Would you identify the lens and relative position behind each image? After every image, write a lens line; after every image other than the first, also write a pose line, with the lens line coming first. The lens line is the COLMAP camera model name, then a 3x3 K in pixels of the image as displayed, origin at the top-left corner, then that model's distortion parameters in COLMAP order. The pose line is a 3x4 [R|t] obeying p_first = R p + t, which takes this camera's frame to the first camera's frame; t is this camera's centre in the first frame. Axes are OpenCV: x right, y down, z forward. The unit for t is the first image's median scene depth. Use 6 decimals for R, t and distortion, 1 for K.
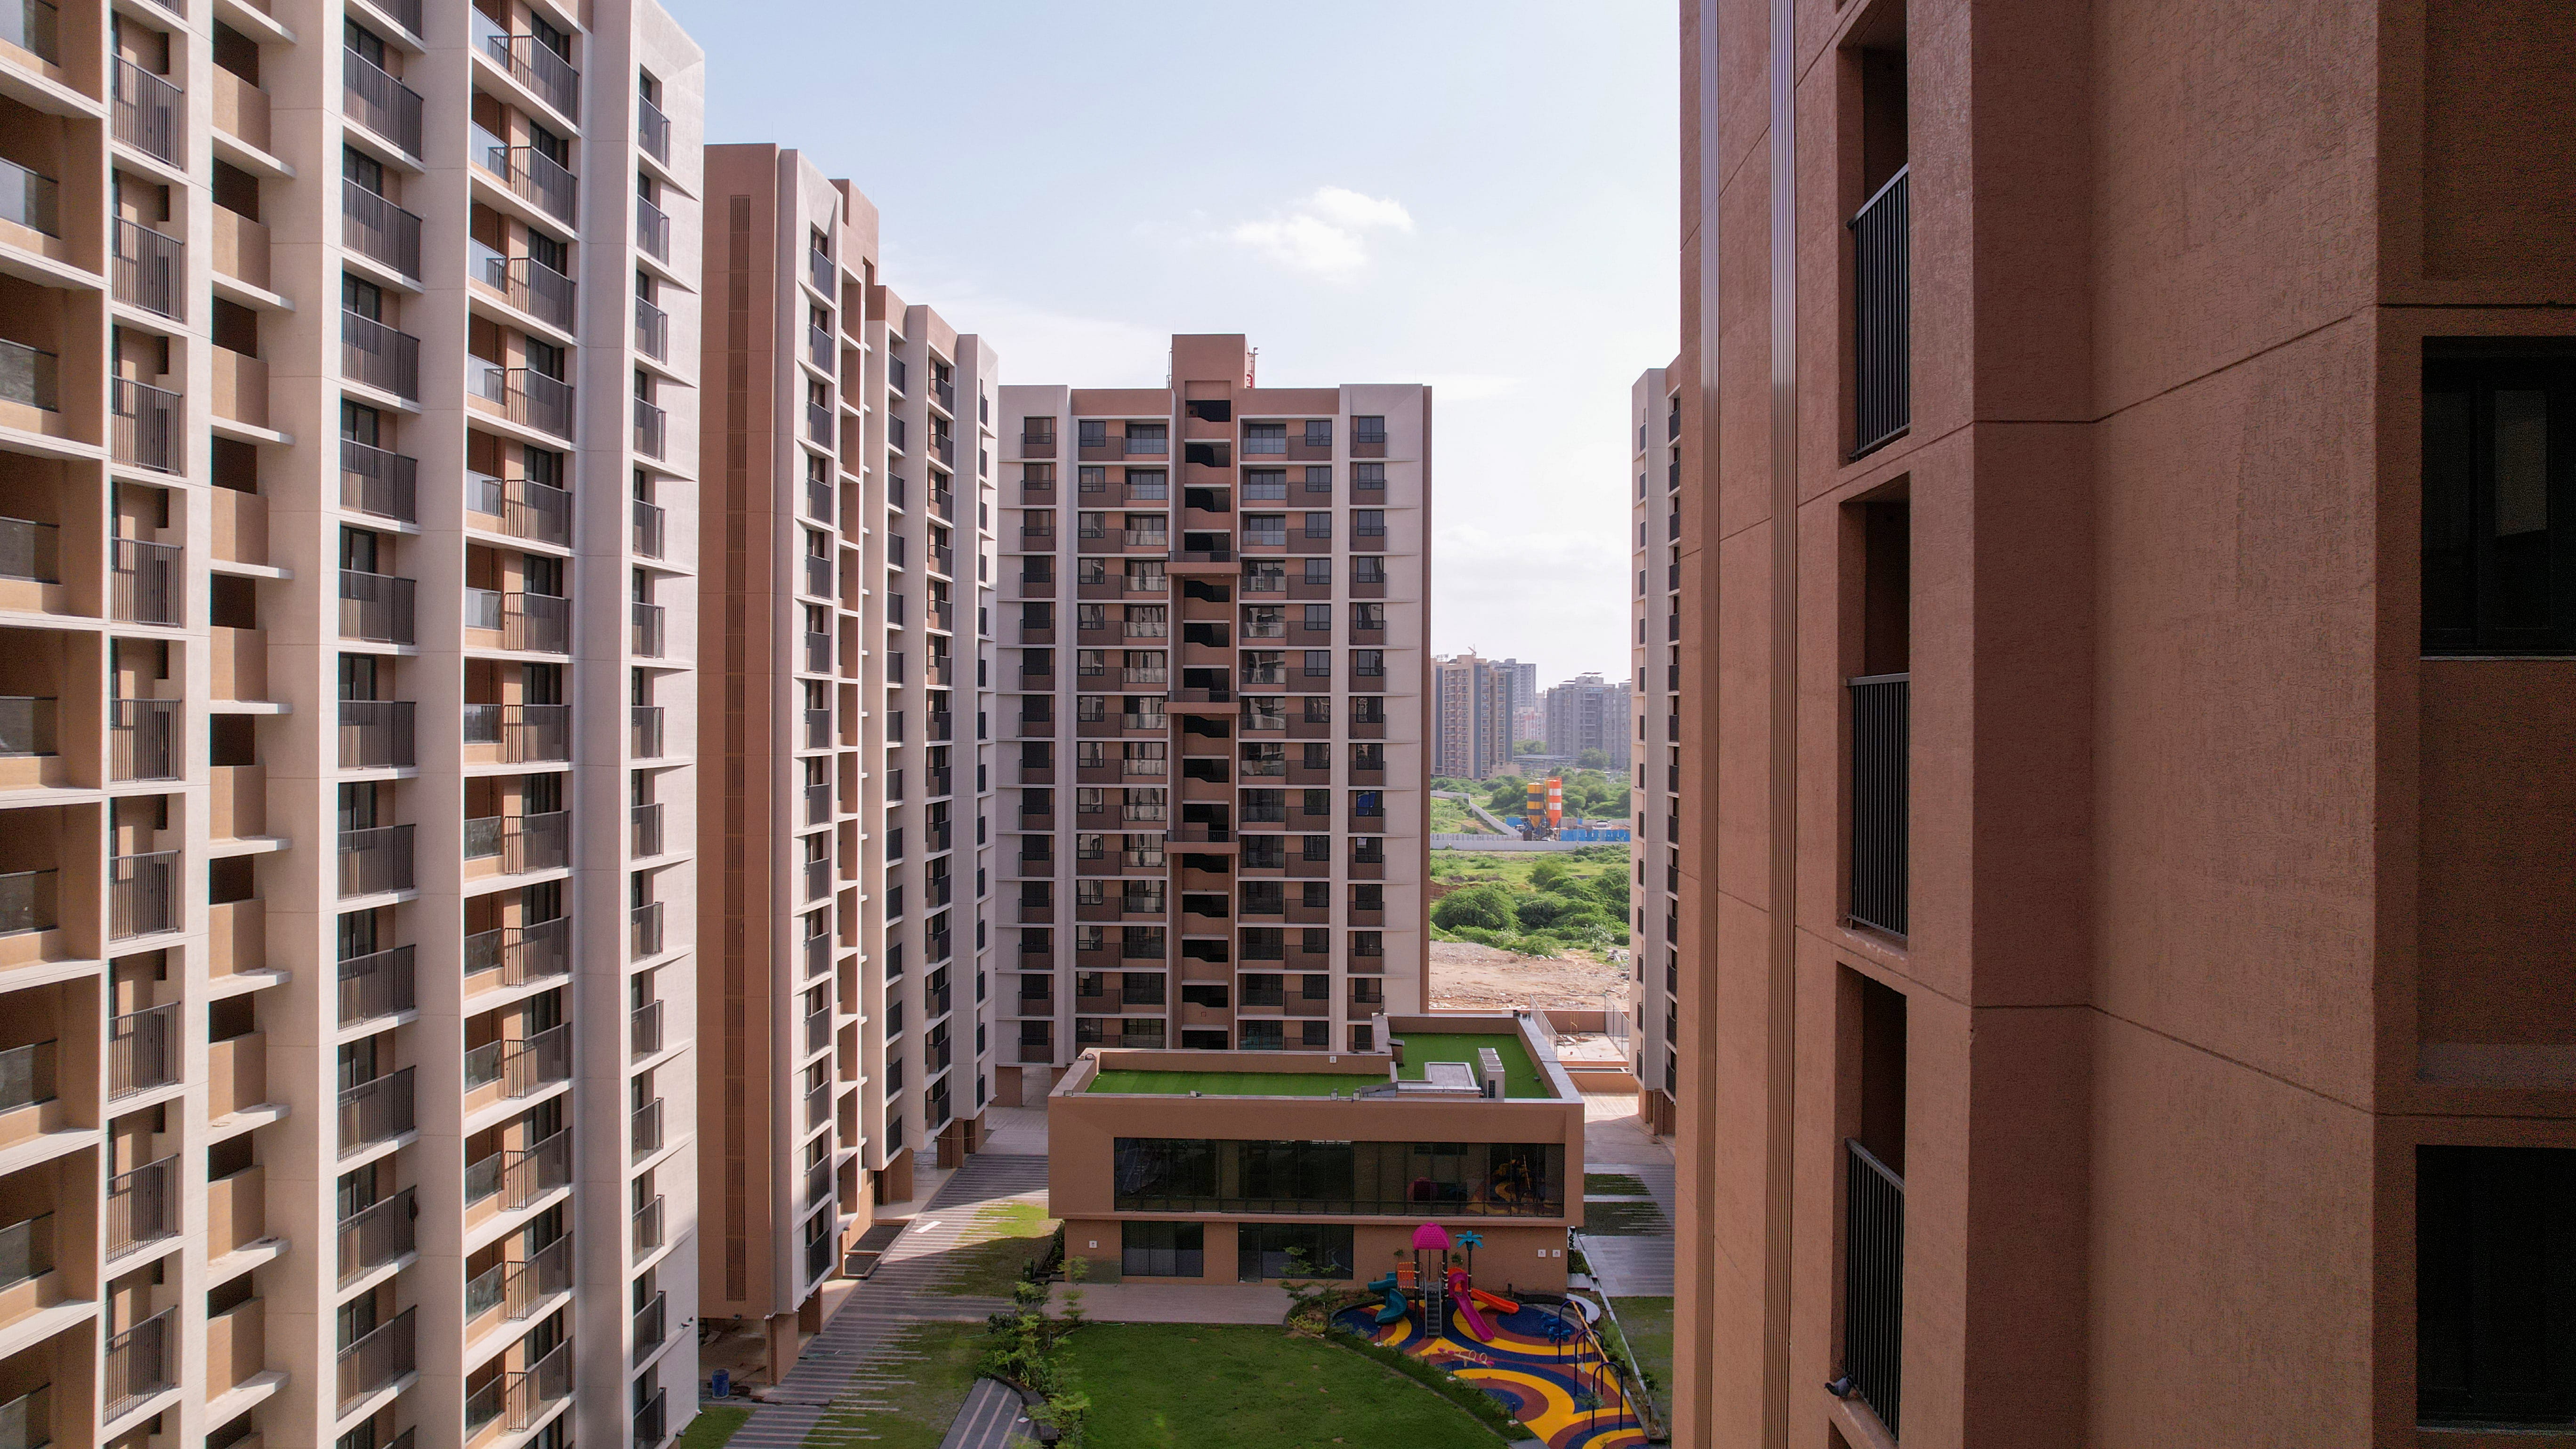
lens RADIAL K [[1675.4, 0, 1267.9], [0, 1675.4, 732.4], [0, 0, 1]] dist [-0.042580, 0.035935]
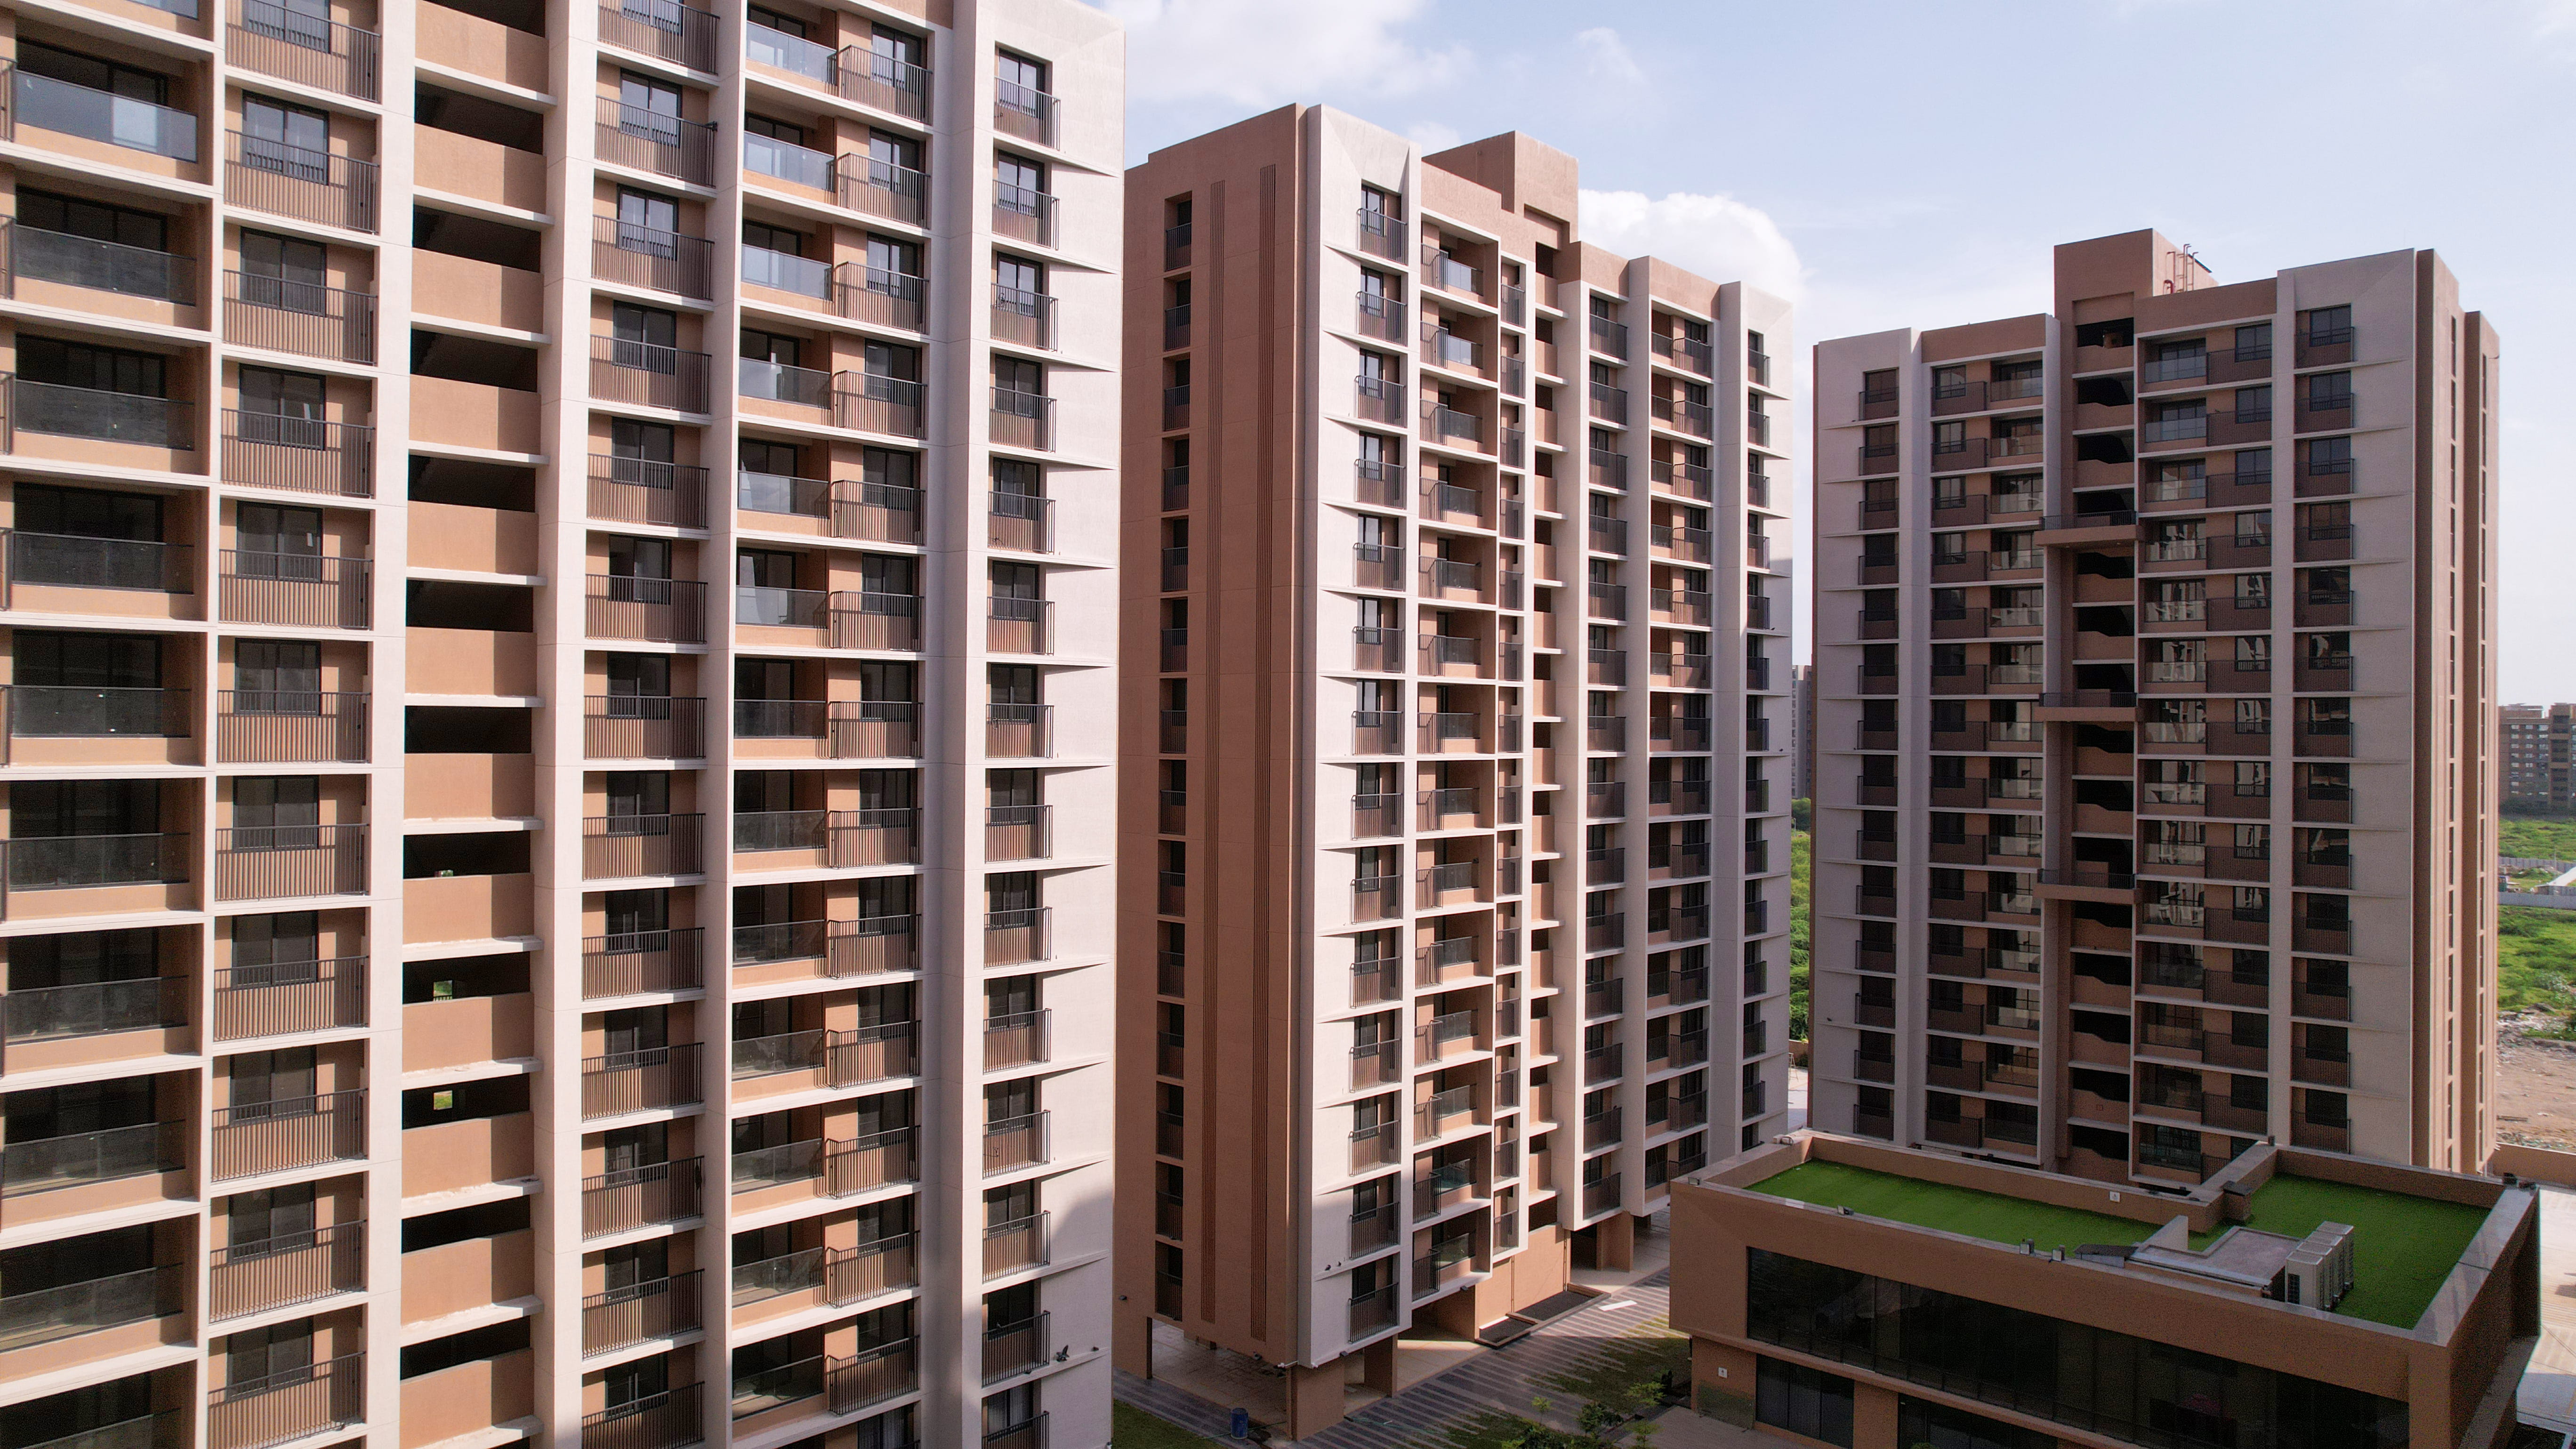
lens RADIAL K [[1675.4, 0, 1168.2], [0, 1675.4, 719.5], [0, 0, 1]] dist [-0.042580, 0.035935]
pose [[0.758807, 0.000664, -0.651315, 0.146288], [-0.010920, 0.999872, -0.011702, 0.001477], [0.651224, 0.015992, 0.758717, 0.141014]]
